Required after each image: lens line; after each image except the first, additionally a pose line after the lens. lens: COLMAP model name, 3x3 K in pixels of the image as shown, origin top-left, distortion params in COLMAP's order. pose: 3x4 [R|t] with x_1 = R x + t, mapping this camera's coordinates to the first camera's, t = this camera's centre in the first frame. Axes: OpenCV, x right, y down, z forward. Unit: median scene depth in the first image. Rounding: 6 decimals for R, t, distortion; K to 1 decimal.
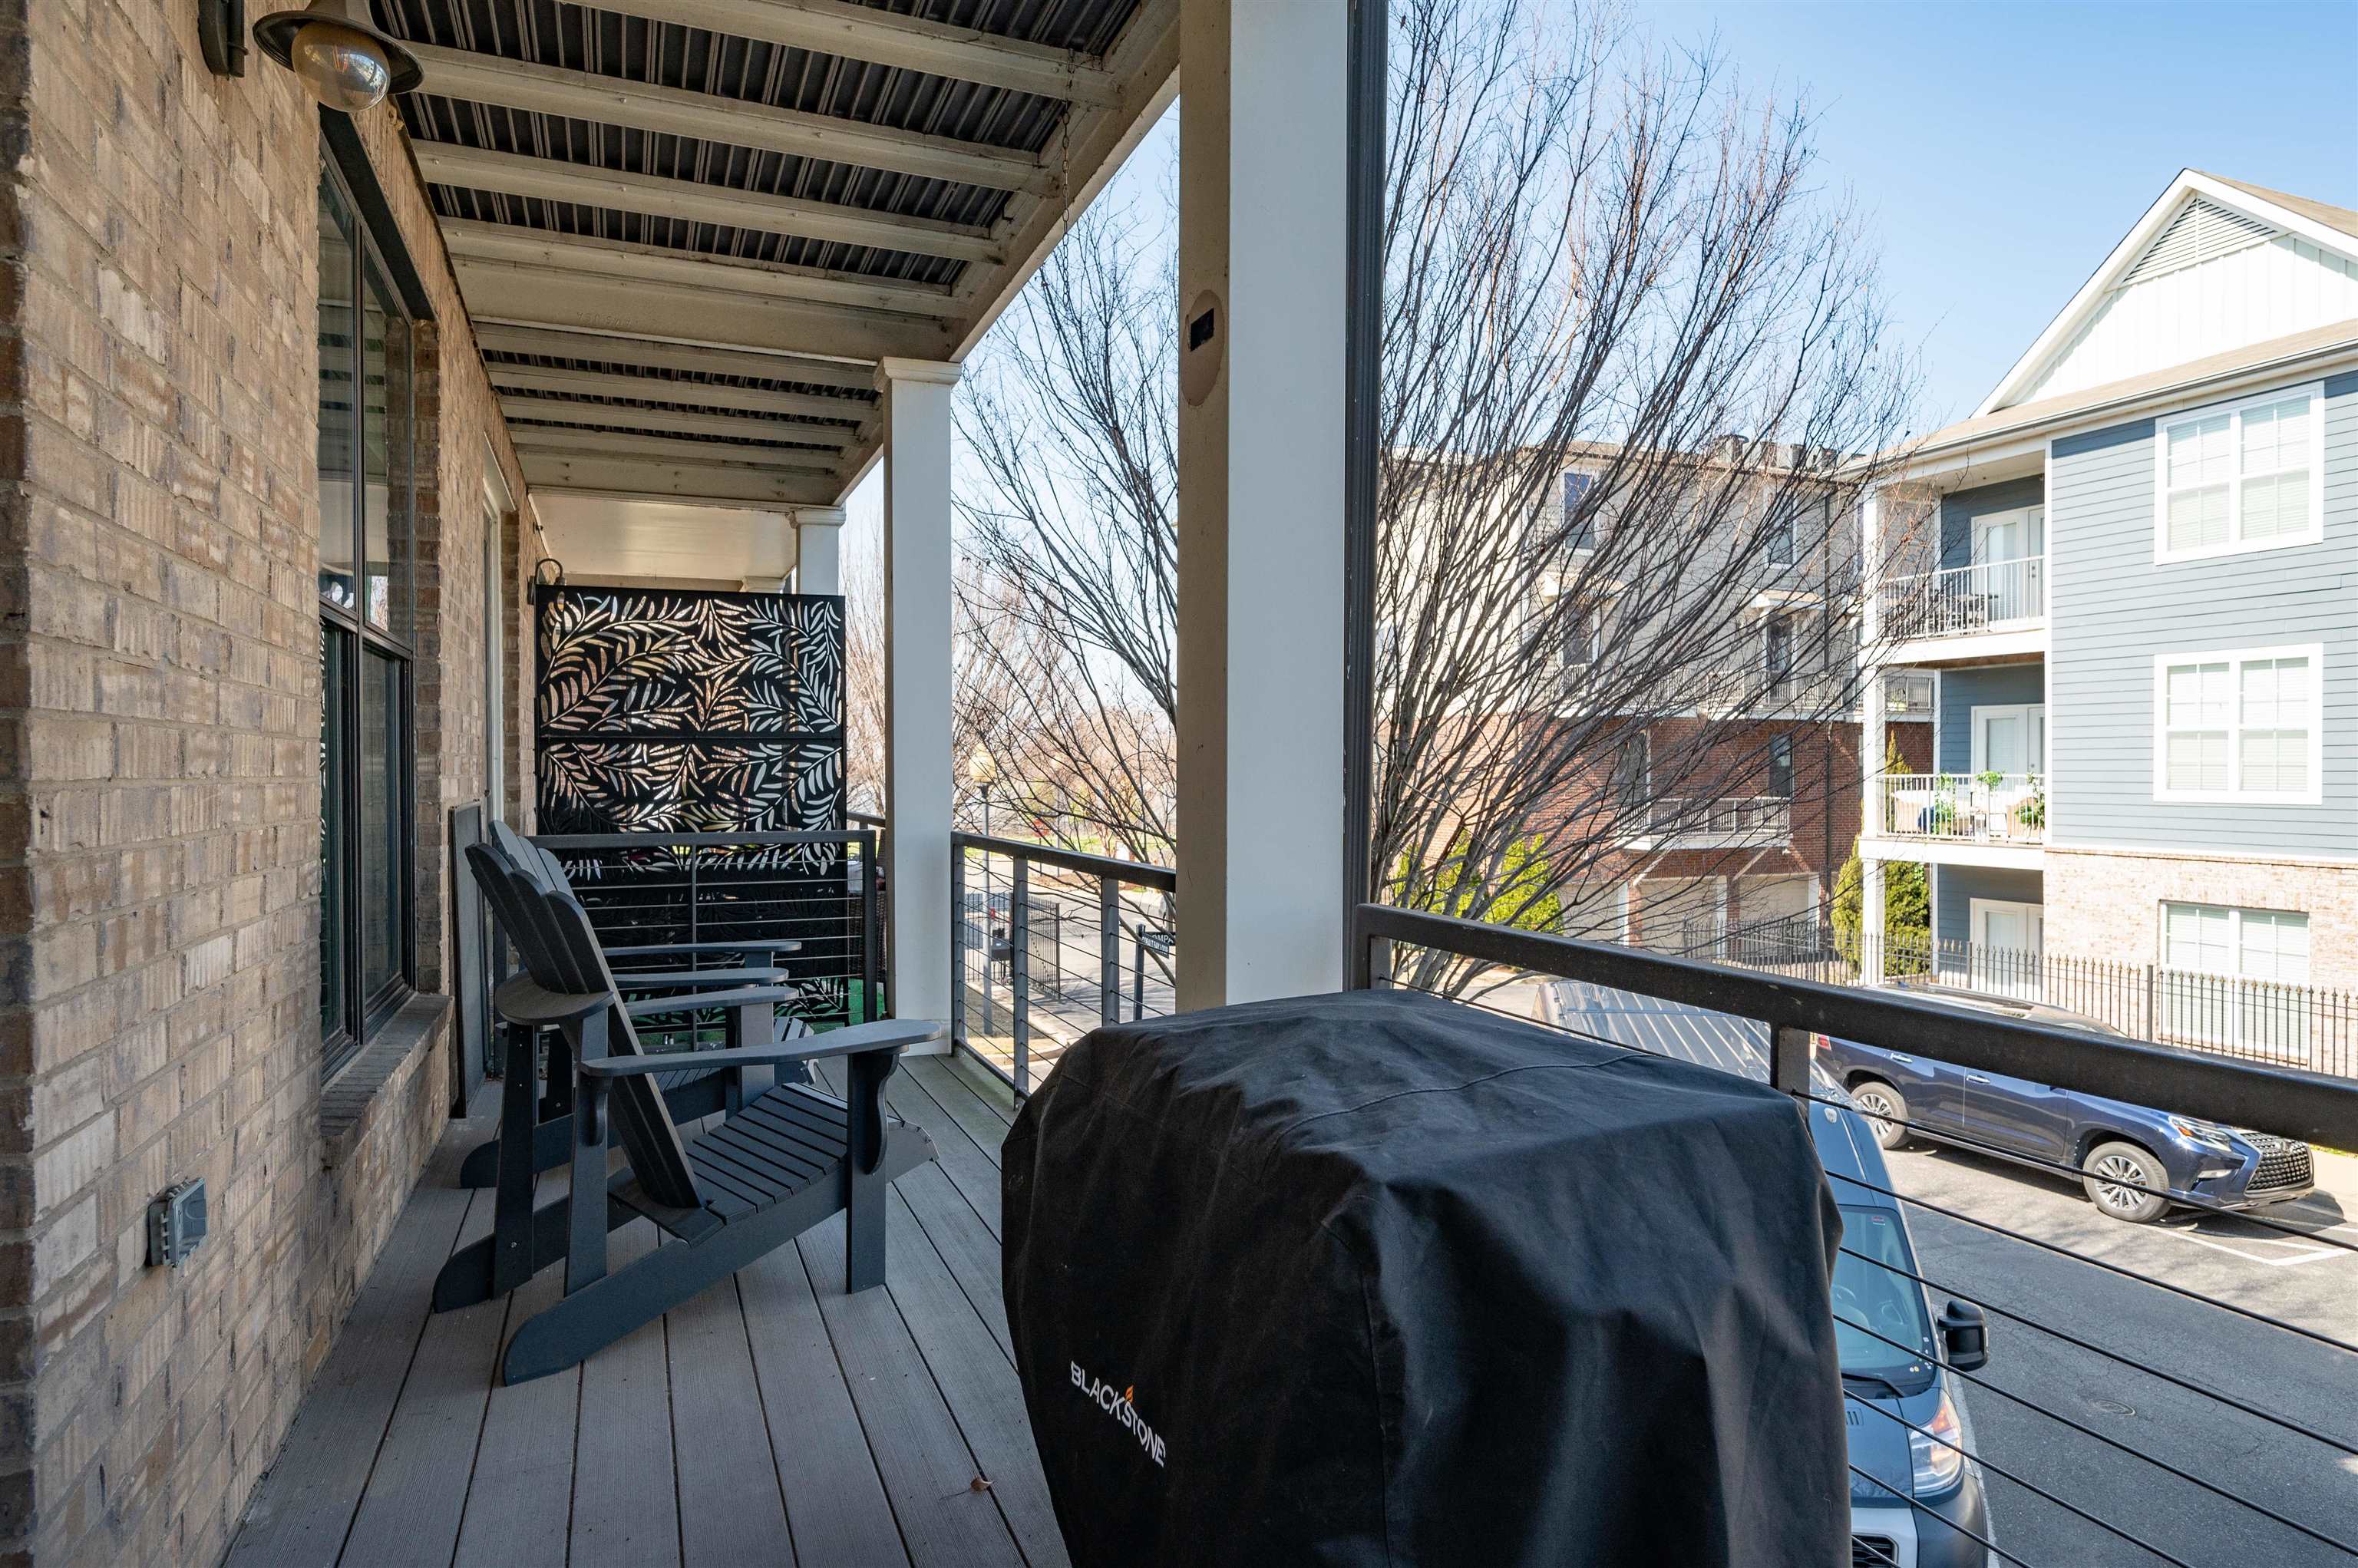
lens RADIAL K [[1348.5, 0, 1181.0], [0, 1348.5, 778.7], [0, 0, 1]] dist [-0.002512, -0.000331]
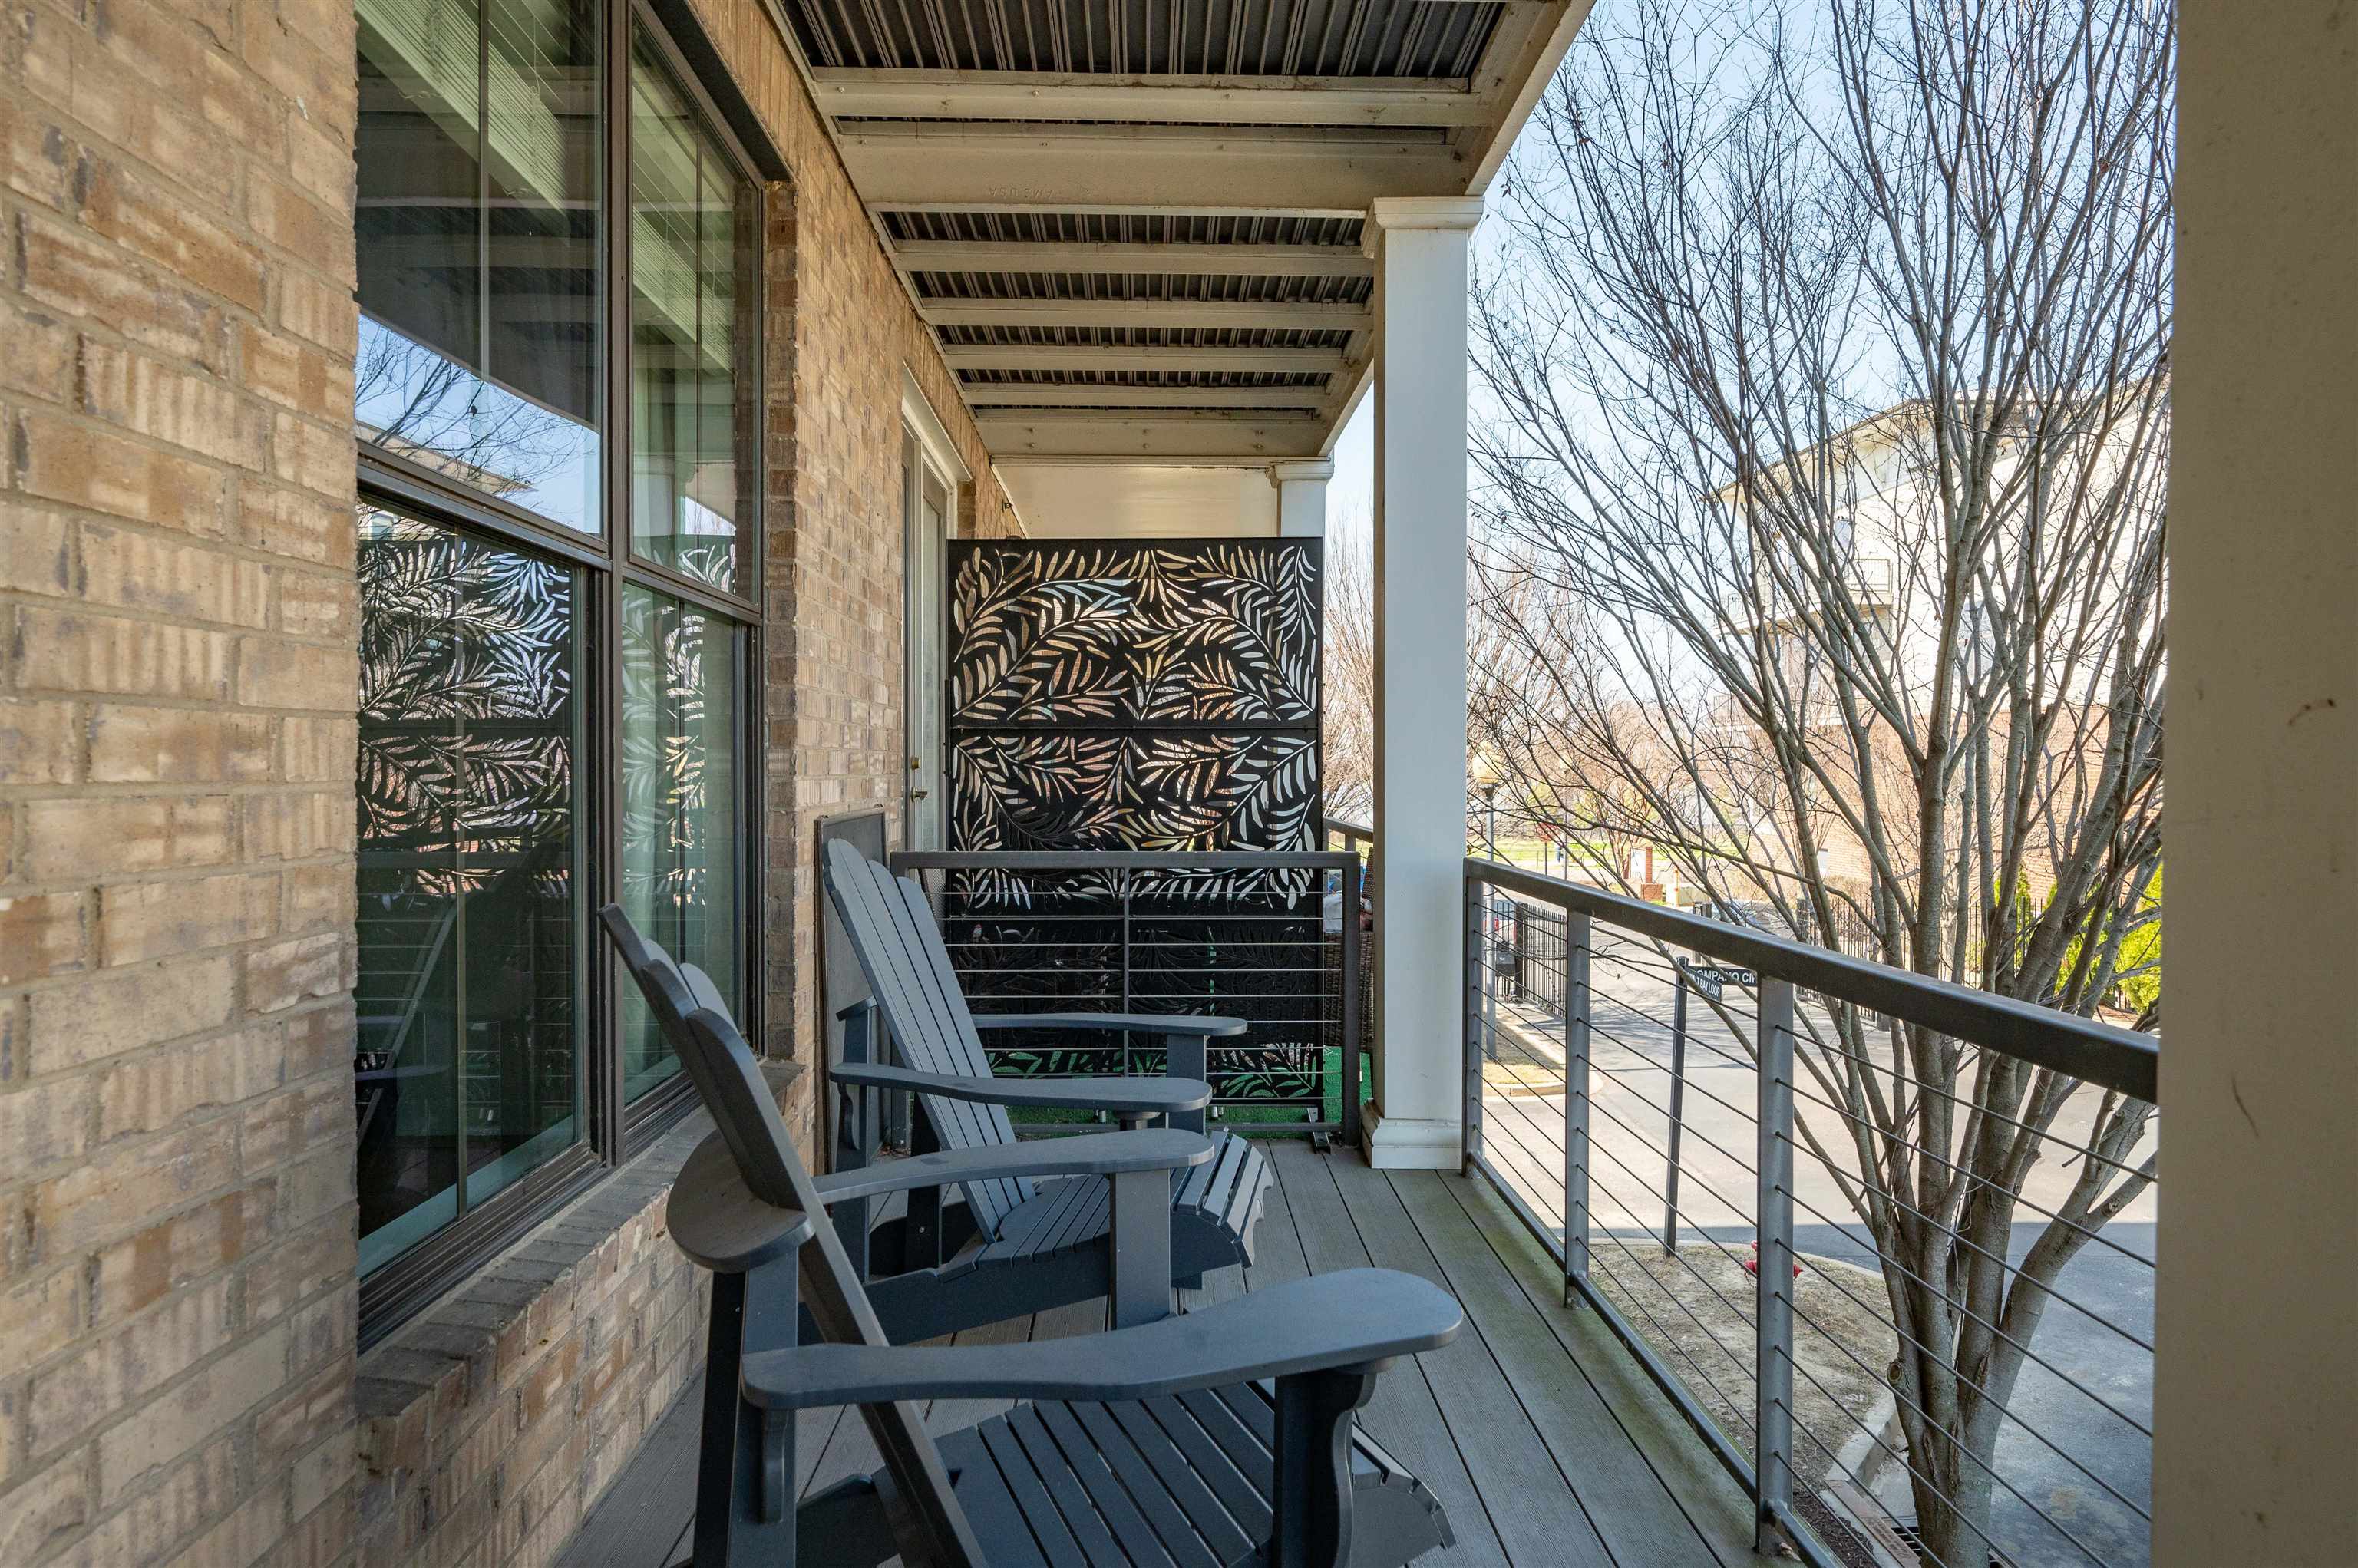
lens RADIAL K [[1348.5, 0, 1181.0], [0, 1348.5, 778.7], [0, 0, 1]] dist [-0.002512, -0.000331]
pose [[0.933855, 0.006810, -0.357586, -0.056002], [-0.006612, 0.999977, 0.001778, -0.002958], [0.357590, 0.000704, 0.933878, 0.284142]]
